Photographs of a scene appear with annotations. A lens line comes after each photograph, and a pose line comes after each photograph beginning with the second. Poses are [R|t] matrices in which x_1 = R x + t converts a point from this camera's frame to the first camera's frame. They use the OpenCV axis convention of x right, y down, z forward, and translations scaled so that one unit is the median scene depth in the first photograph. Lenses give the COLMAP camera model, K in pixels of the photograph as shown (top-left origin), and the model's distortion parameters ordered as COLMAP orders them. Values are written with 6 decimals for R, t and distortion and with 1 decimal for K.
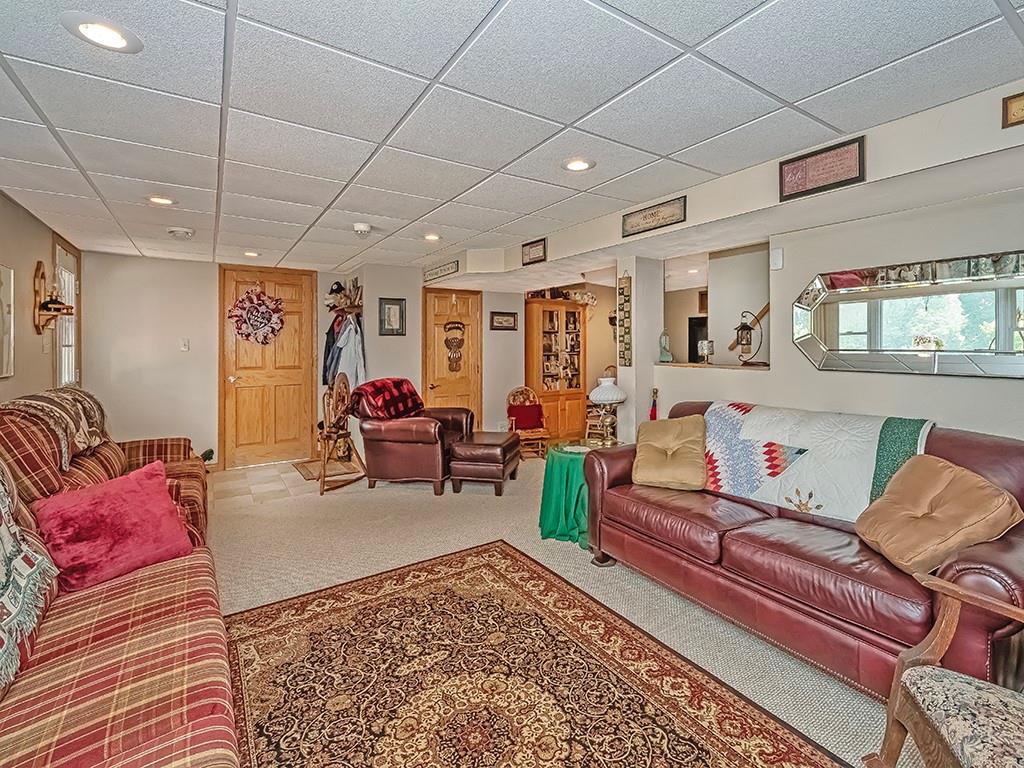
lens RADIAL K [[450.6, 0, 515.4], [0, 450.6, 346.5], [0, 0, 1]] dist [0.011988, -0.002338]
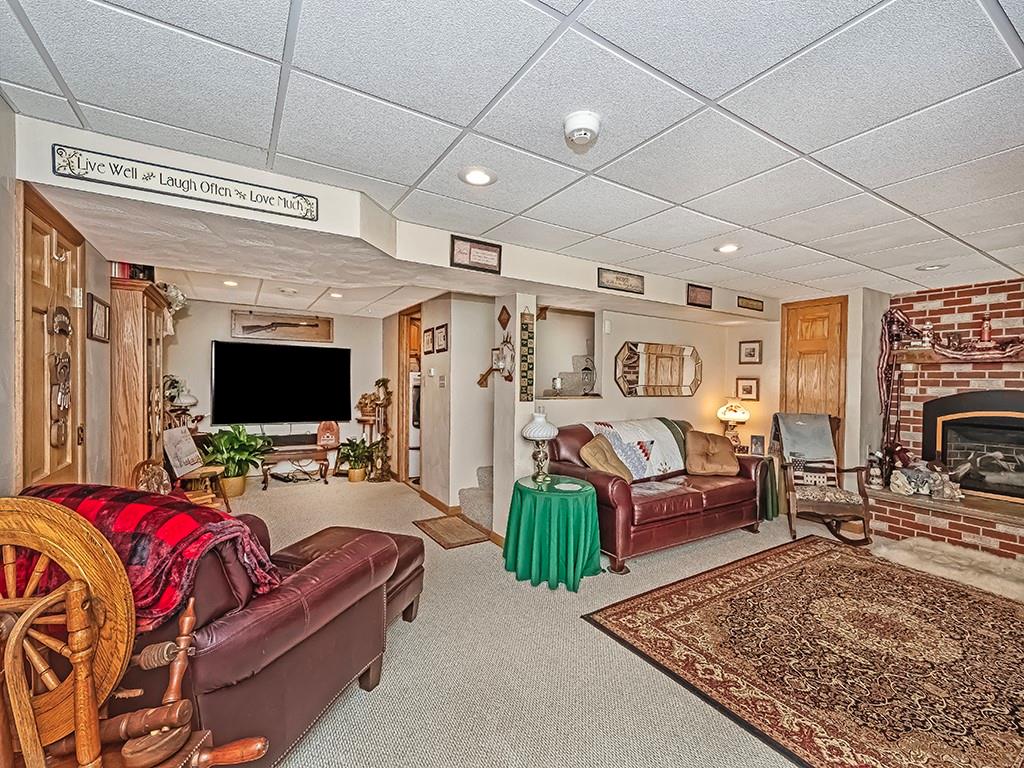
lens RADIAL K [[450.6, 0, 510.2], [0, 450.6, 389.1], [0, 0, 1]] dist [0.011988, -0.002338]
pose [[0.035426, -0.013866, 0.999276, -1.154999], [-0.011500, 0.999832, 0.014282, 0.003156], [-0.999306, -0.011998, 0.035260, 1.497467]]
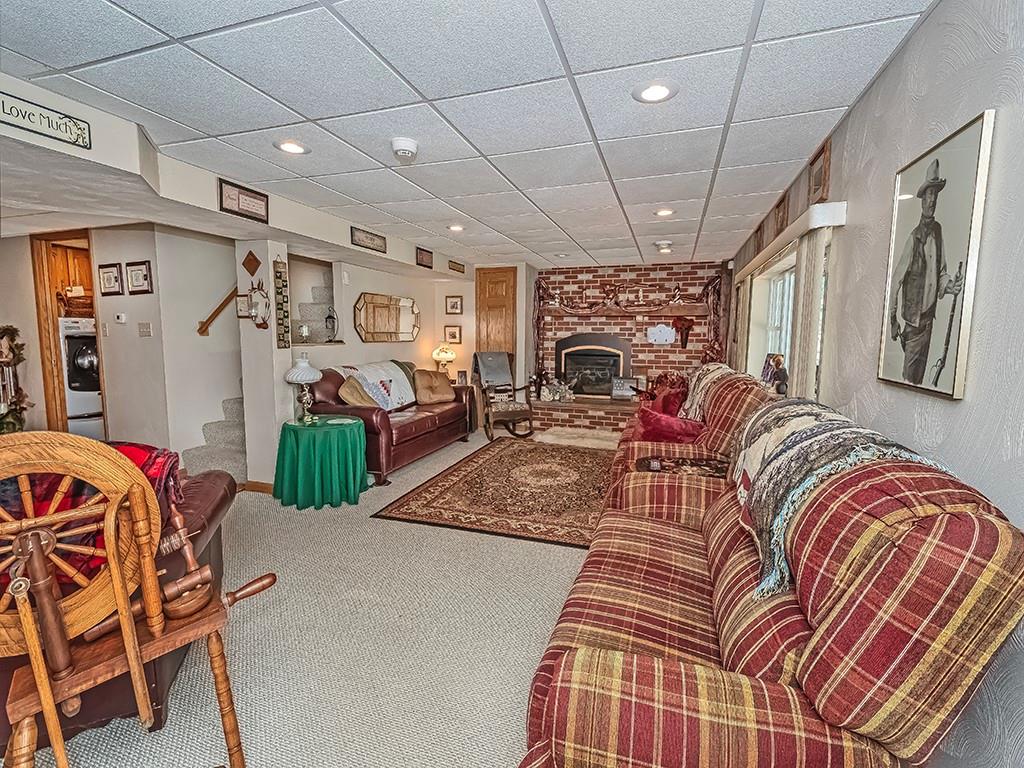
lens RADIAL K [[450.6, 0, 516.3], [0, 450.6, 383.8], [0, 0, 1]] dist [0.011988, -0.002338]
pose [[-0.598717, -0.091016, 0.795773, -1.389423], [-0.001412, 0.993641, 0.112585, 0.009621], [-0.800959, 0.066283, -0.595038, 1.795218]]
